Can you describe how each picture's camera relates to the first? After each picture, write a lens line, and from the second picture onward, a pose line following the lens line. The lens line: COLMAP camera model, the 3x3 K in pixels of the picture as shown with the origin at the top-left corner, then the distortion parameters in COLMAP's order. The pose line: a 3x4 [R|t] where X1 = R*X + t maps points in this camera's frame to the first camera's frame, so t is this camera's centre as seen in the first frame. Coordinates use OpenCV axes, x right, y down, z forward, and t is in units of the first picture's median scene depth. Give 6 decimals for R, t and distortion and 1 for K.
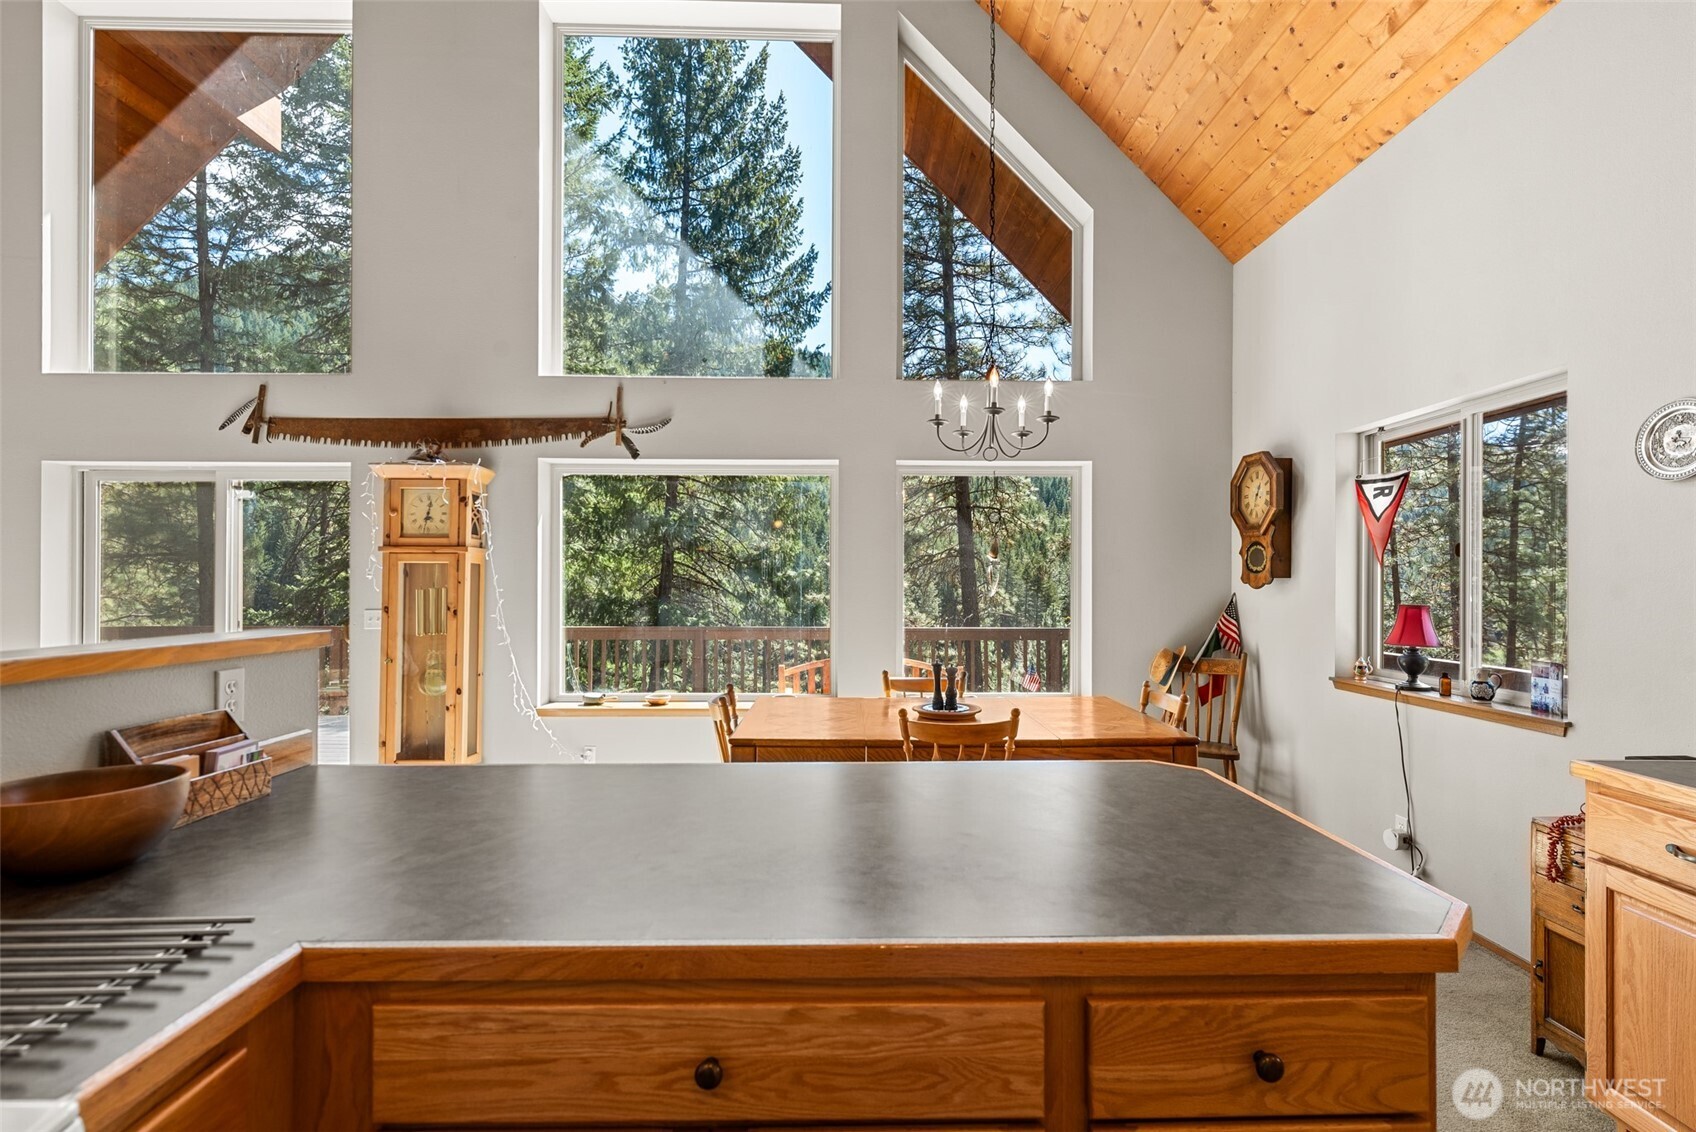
lens RADIAL K [[777.7, 0, 853.5], [0, 777.7, 578.2], [0, 0, 1]] dist [0.007655, -0.002331]
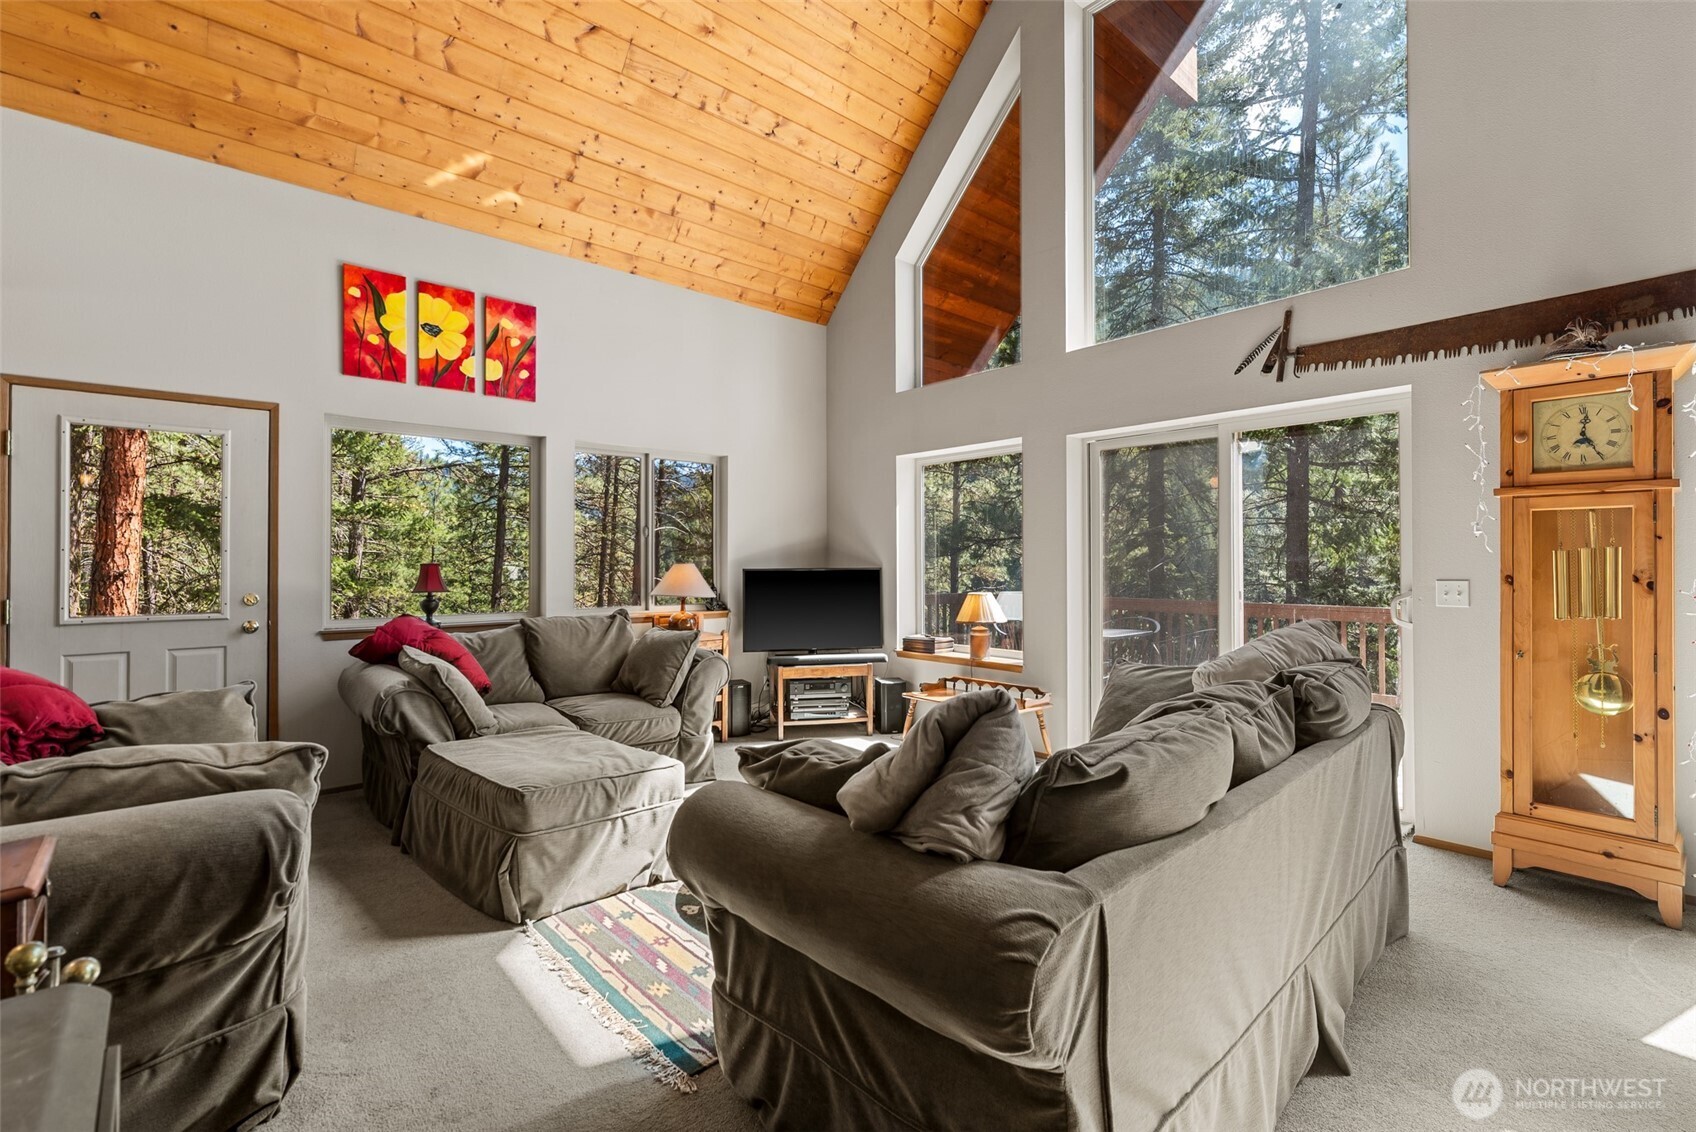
lens RADIAL K [[758.6, 0, 851.7], [0, 758.6, 555.3], [0, 0, 1]] dist [0.003976, -0.000354]
pose [[0.642316, -0.010310, -0.766370, -0.431380], [0.005814, 0.999946, -0.008580, 0.020245], [0.766418, 0.001056, 0.642342, 0.112407]]
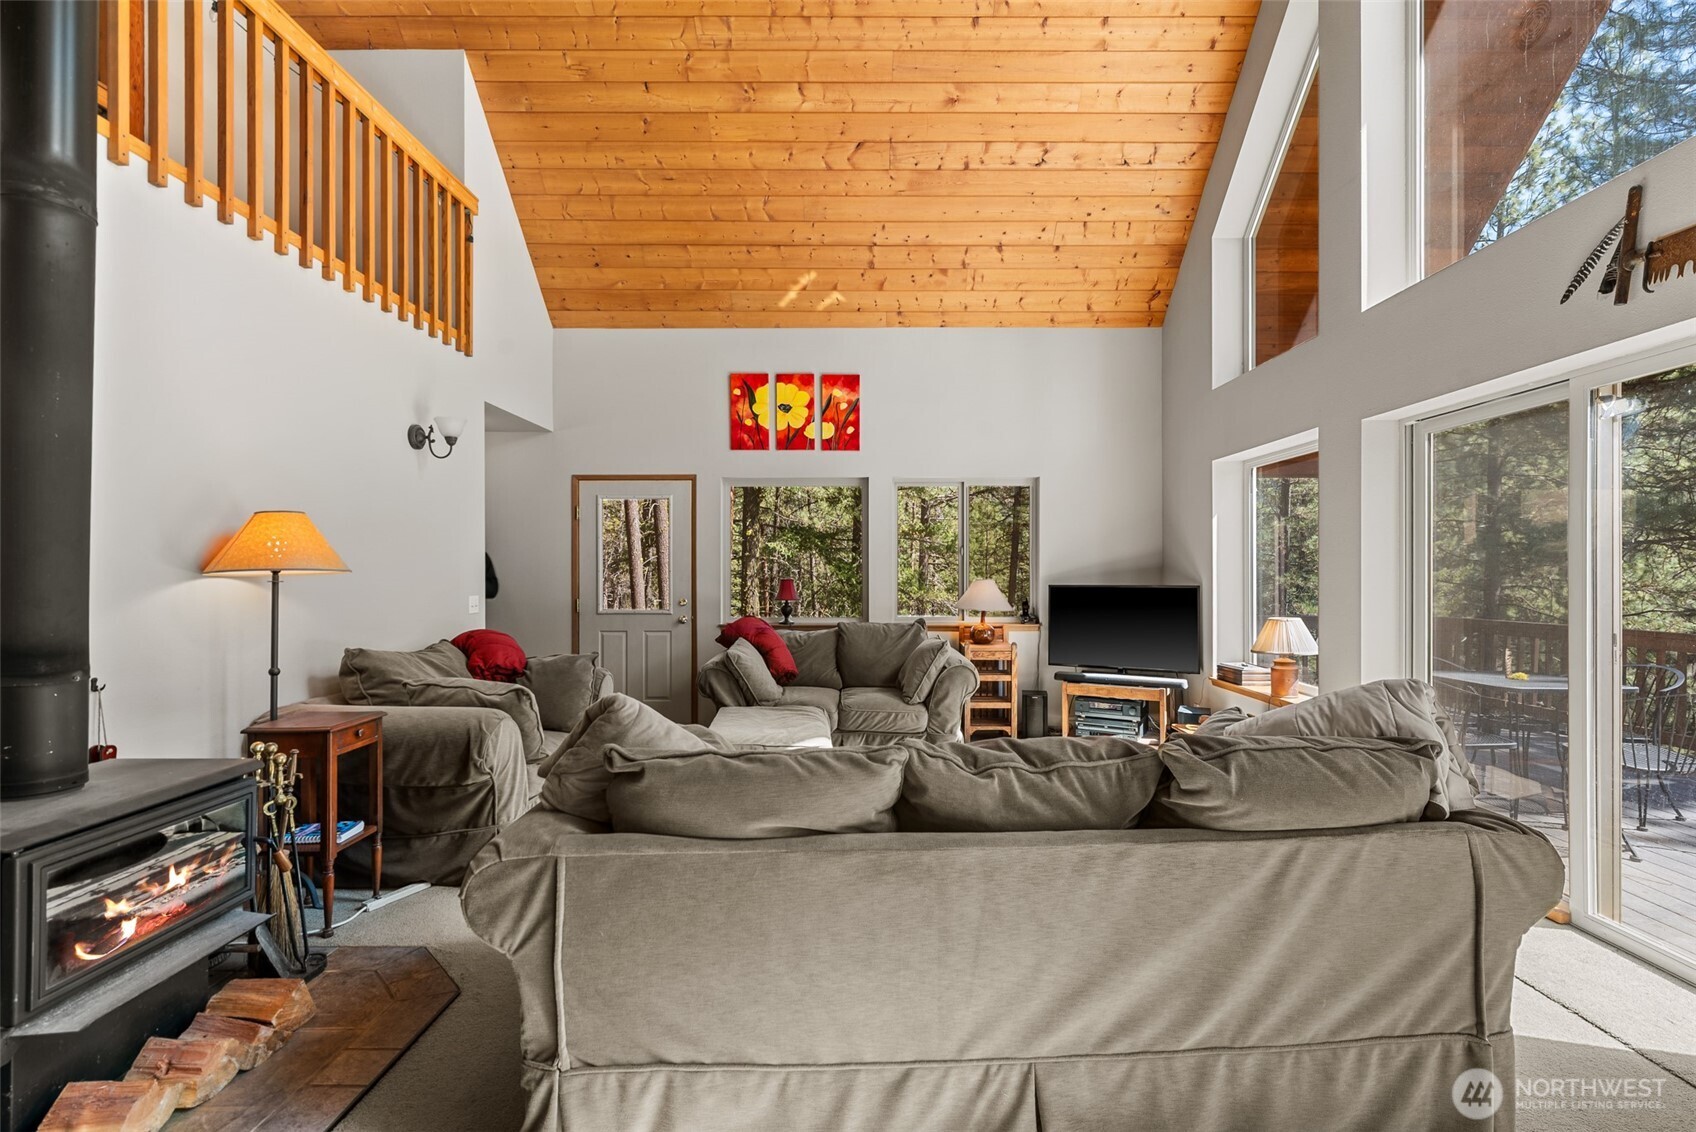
lens RADIAL K [[730.5, 0, 863.4], [0, 730.5, 571.2], [0, 0, 1]] dist [0.003488, -0.002055]
pose [[-0.027608, -0.002587, -0.999615, -0.249520], [0.004634, 0.999986, -0.002716, 0.009485], [0.999608, -0.004708, -0.027596, 0.490602]]
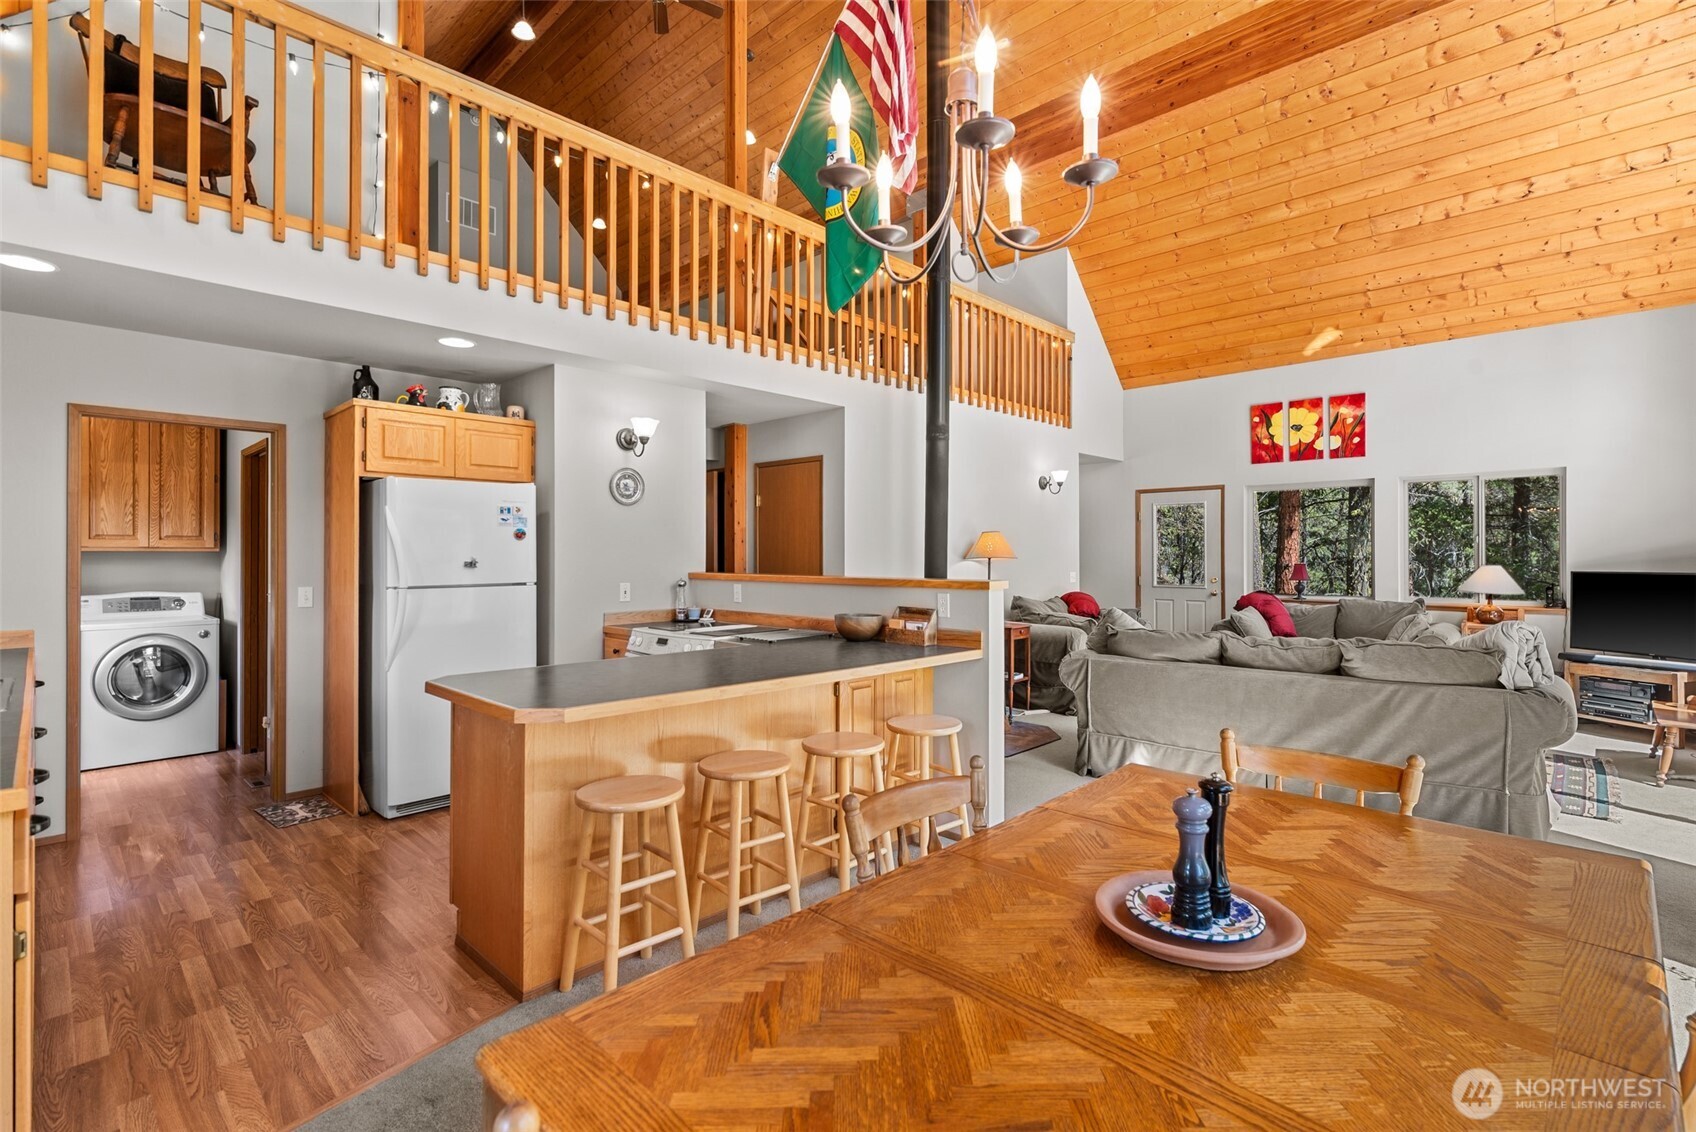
lens RADIAL K [[777.7, 0, 891.0], [0, 777.7, 547.8], [0, 0, 1]] dist [0.007655, -0.002331]
pose [[-0.692136, -0.007316, -0.721730, 0.327336], [0.002347, 0.999921, -0.012387, 0.003772], [0.721763, -0.010268, -0.692064, 0.855400]]
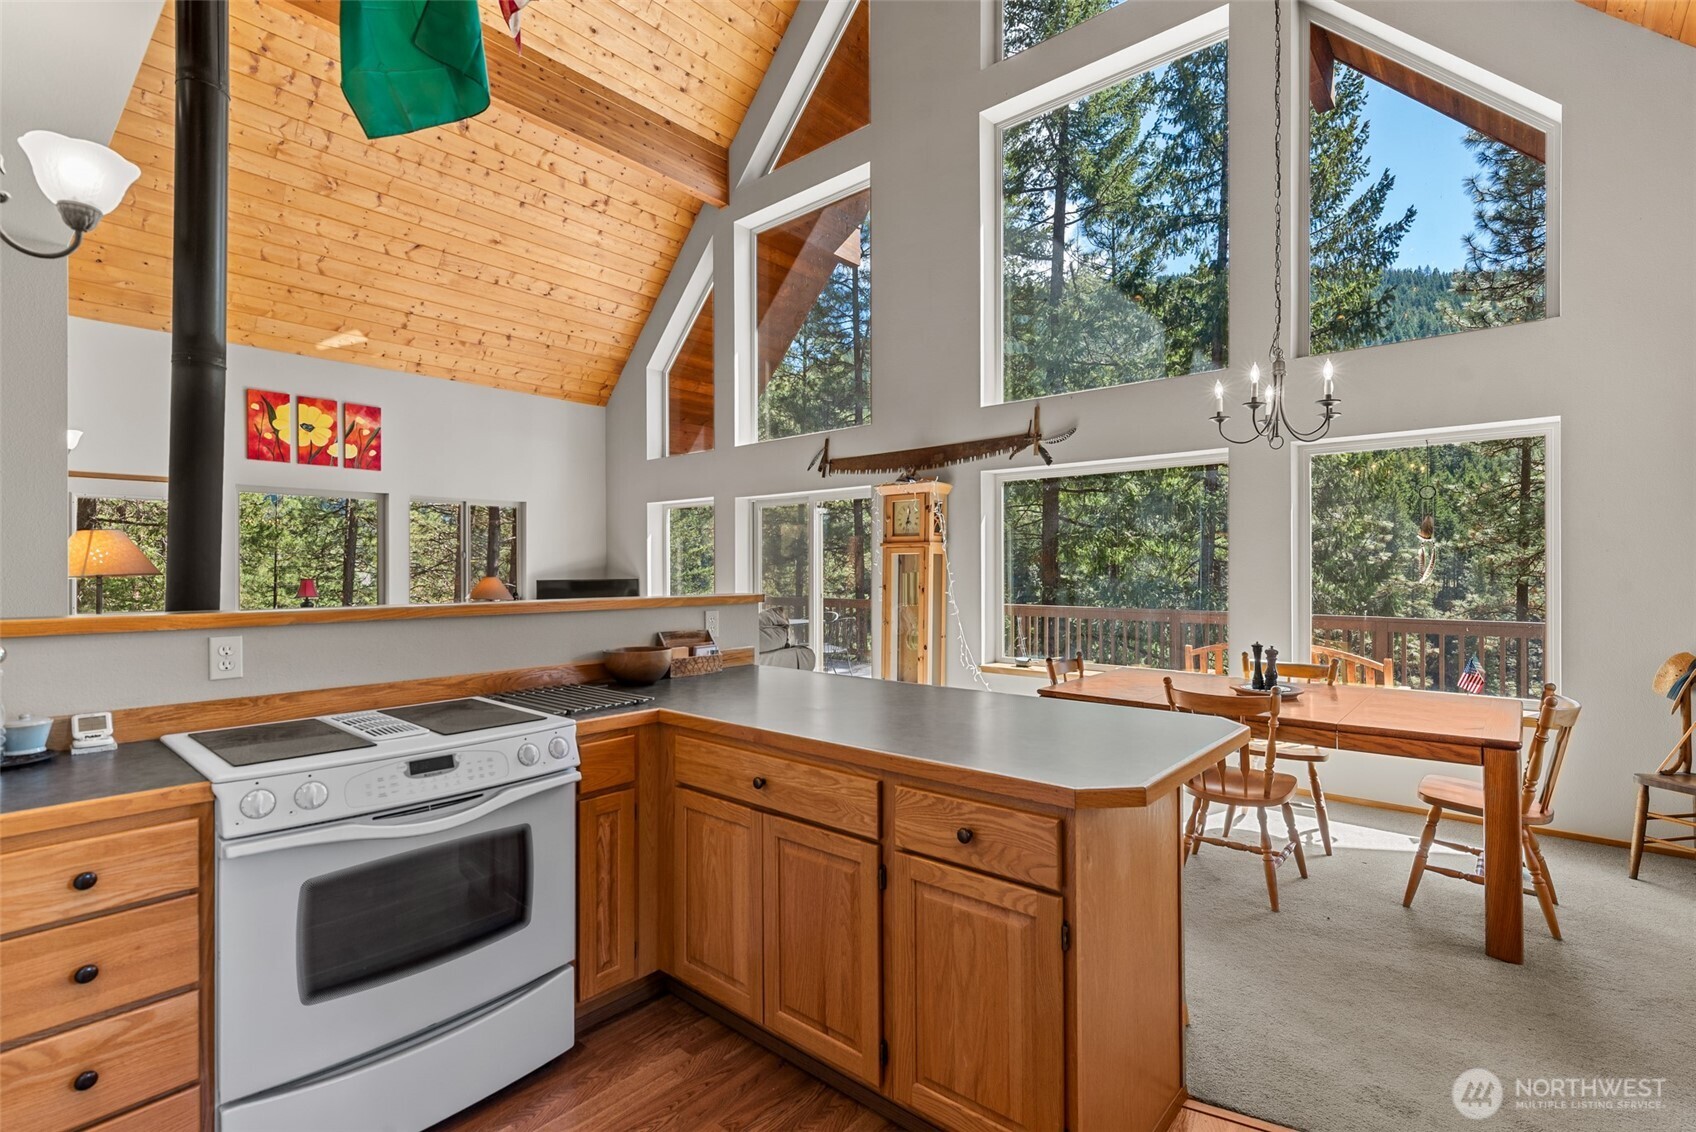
lens RADIAL K [[777.7, 0, 856.3], [0, 777.7, 567.2], [0, 0, 1]] dist [0.007655, -0.002331]
pose [[0.744965, -0.003444, -0.667095, 0.301711], [0.007464, 0.999967, 0.003173, -0.000801], [0.667062, -0.007343, 0.744966, -0.098613]]
